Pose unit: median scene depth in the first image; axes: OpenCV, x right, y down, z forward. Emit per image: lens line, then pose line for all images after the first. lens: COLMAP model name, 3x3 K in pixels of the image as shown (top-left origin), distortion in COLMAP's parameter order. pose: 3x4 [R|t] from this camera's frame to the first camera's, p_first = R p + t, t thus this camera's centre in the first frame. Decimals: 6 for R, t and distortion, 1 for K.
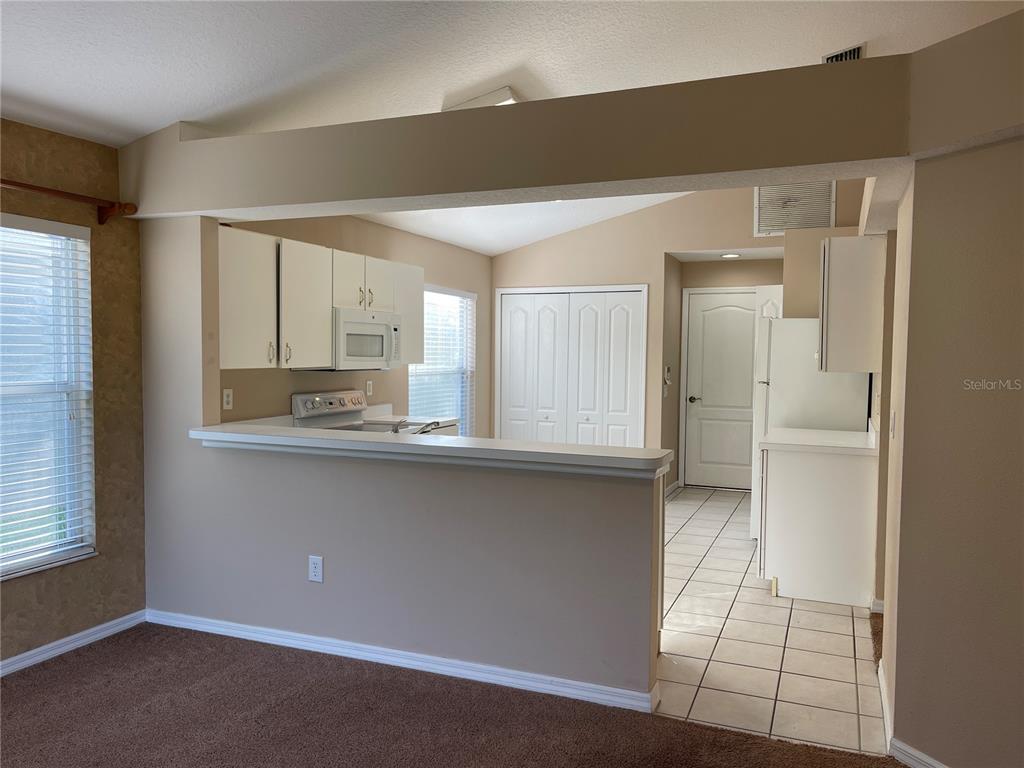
lens RADIAL K [[770.6, 0, 512.0], [0, 770.6, 384.0], [0, 0, 1]] dist [0.014975, -0.001282]
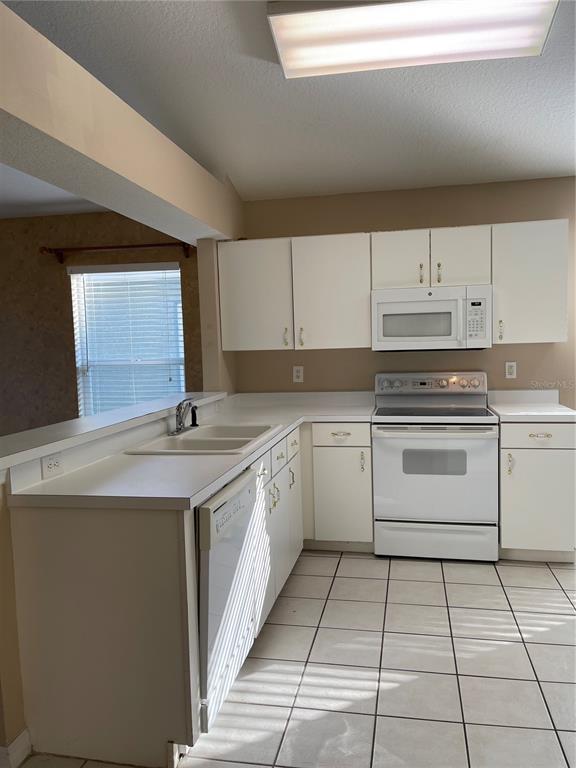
lens RADIAL K [[581.0, 0, 288.0], [0, 581.0, 384.0], [0, 0, 1]] dist [0.094562, -0.124992]
pose [[0.203215, 0.058373, -0.977393, 0.510568], [-0.013853, 0.998293, 0.056741, -0.016330], [0.979036, 0.002010, 0.203677, 0.722991]]
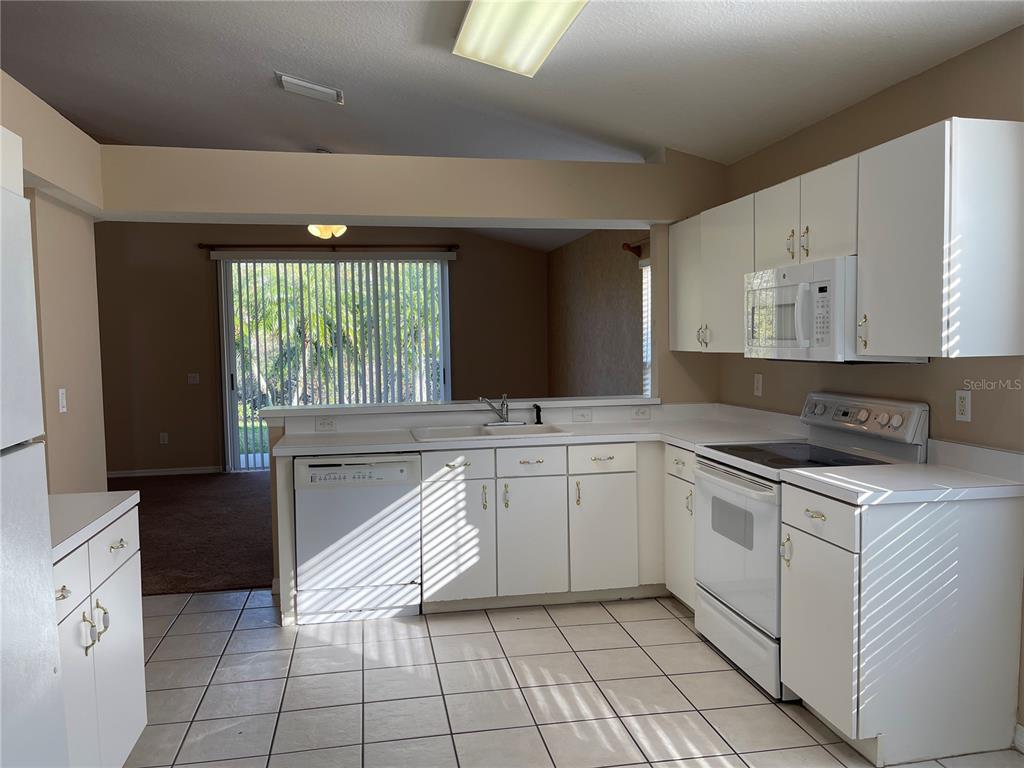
lens RADIAL K [[770.6, 0, 512.0], [0, 770.6, 384.0], [0, 0, 1]] dist [0.014975, -0.001282]
pose [[-0.829463, 0.037534, -0.557300, 0.368663], [-0.014402, 0.995971, 0.088515, -0.054878], [0.558377, 0.081446, -0.825580, 1.470463]]
